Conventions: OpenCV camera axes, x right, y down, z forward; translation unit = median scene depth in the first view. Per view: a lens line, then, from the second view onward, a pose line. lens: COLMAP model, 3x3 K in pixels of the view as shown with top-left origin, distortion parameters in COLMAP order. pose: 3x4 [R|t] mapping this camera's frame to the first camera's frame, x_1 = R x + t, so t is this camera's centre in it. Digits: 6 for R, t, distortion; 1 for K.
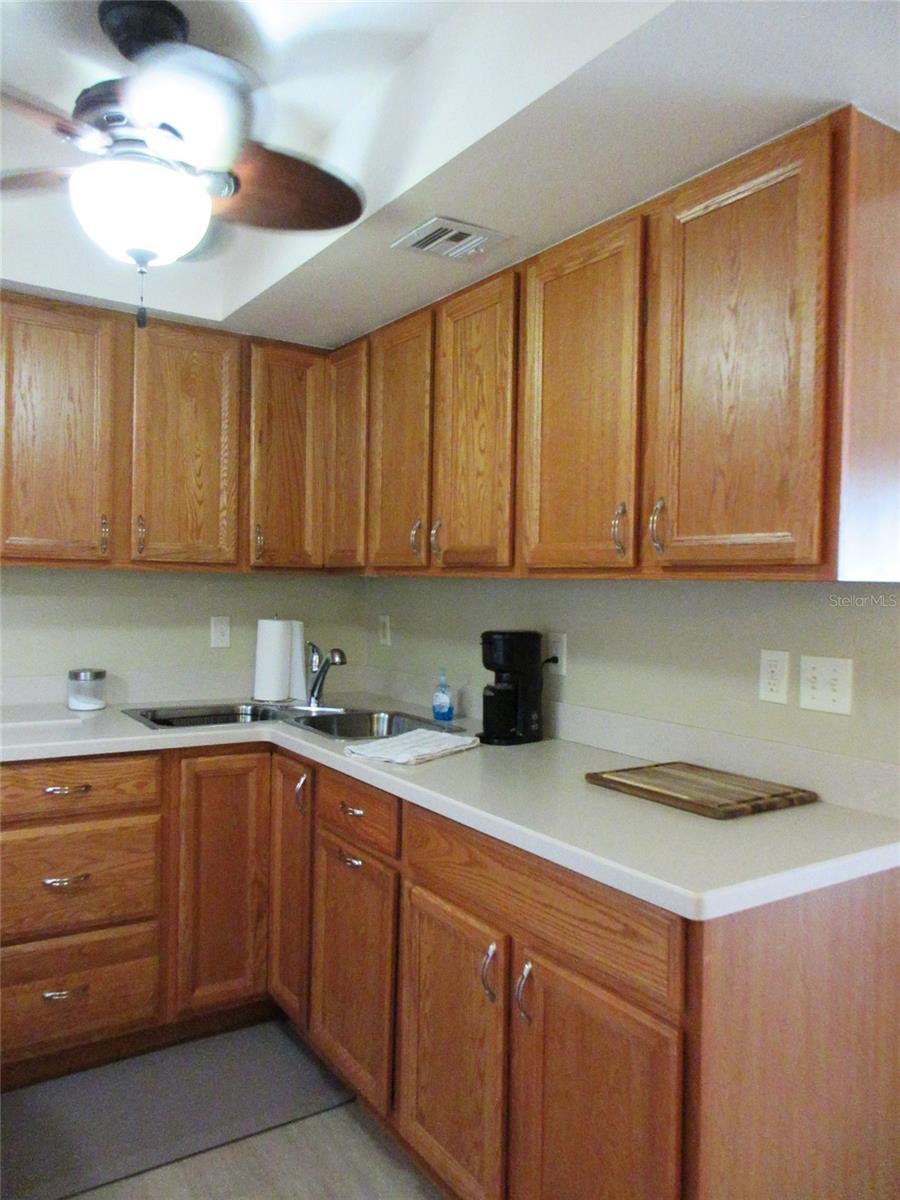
lens RADIAL K [[889.1, 0, 446.5], [0, 889.1, 601.6], [0, 0, 1]] dist [-0.000875, 0.003323]
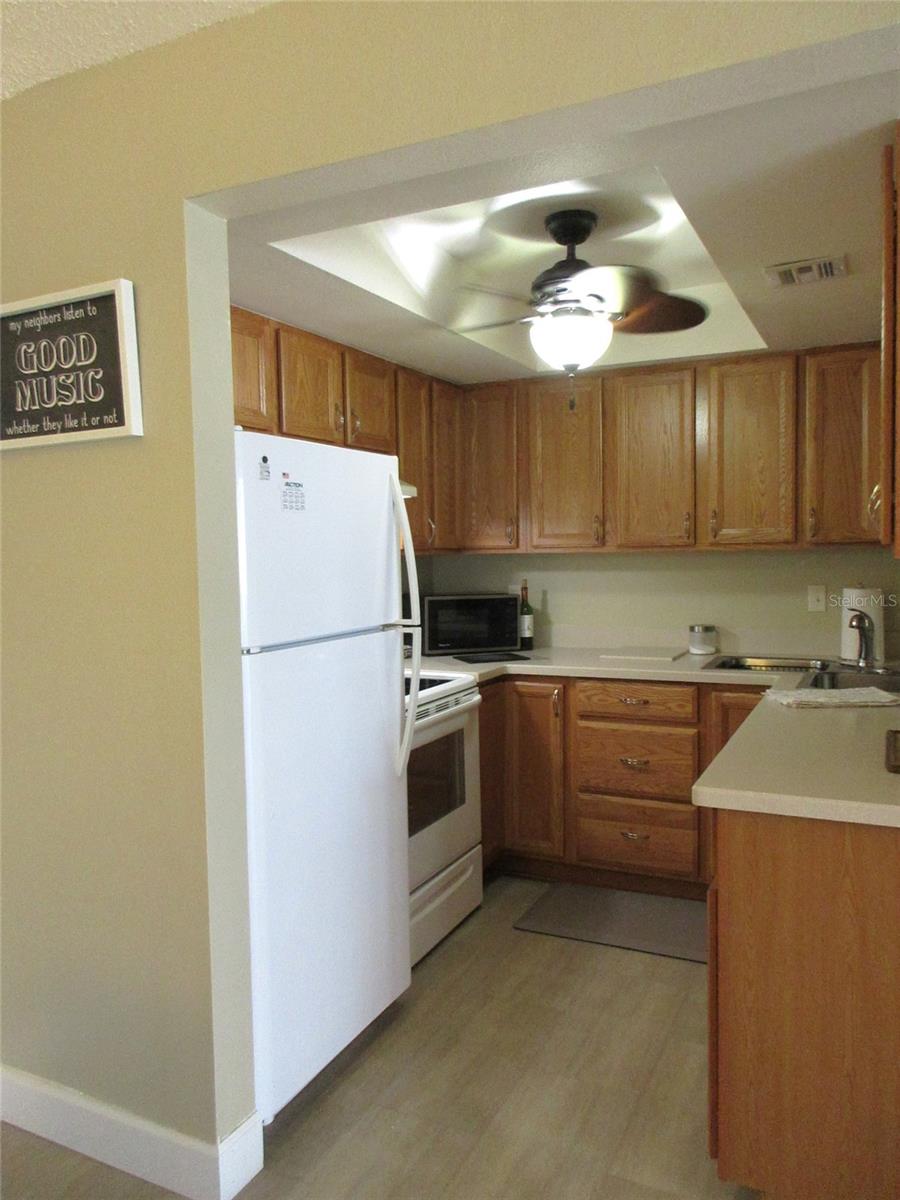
lens RADIAL K [[889.1, 0, 456.3], [0, 889.1, 602.0], [0, 0, 1]] dist [-0.000875, 0.003323]
pose [[0.512593, 0.019463, -0.858411, 0.629177], [0.014665, 0.999399, 0.031416, -0.006832], [0.858506, -0.028693, 0.512000, -0.019107]]
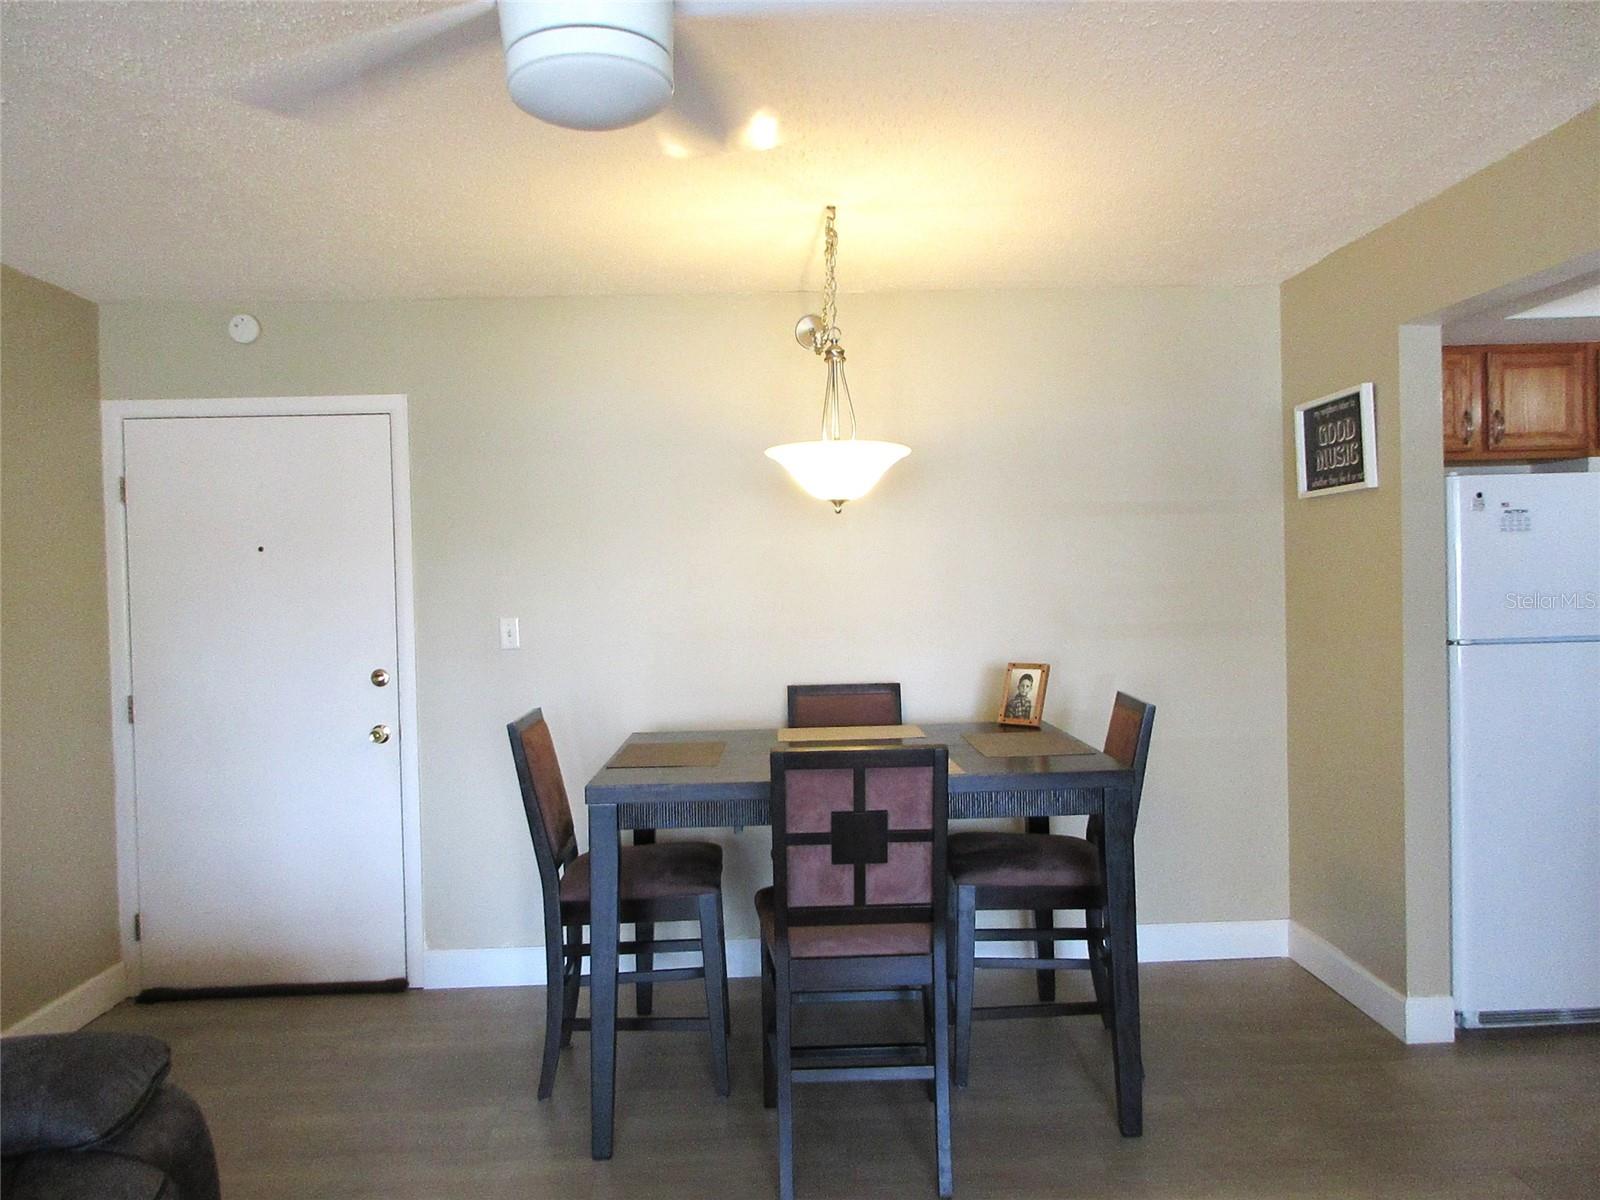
lens RADIAL K [[1185.4, 0, 793.1], [0, 1185.4, 604.7], [0, 0, 1]] dist [-0.000875, 0.003323]
pose [[-0.530381, 0.013890, -0.847646, 1.428966], [-0.001191, 0.999853, 0.017130, -0.008156], [0.847759, 0.010095, -0.530286, 0.298303]]
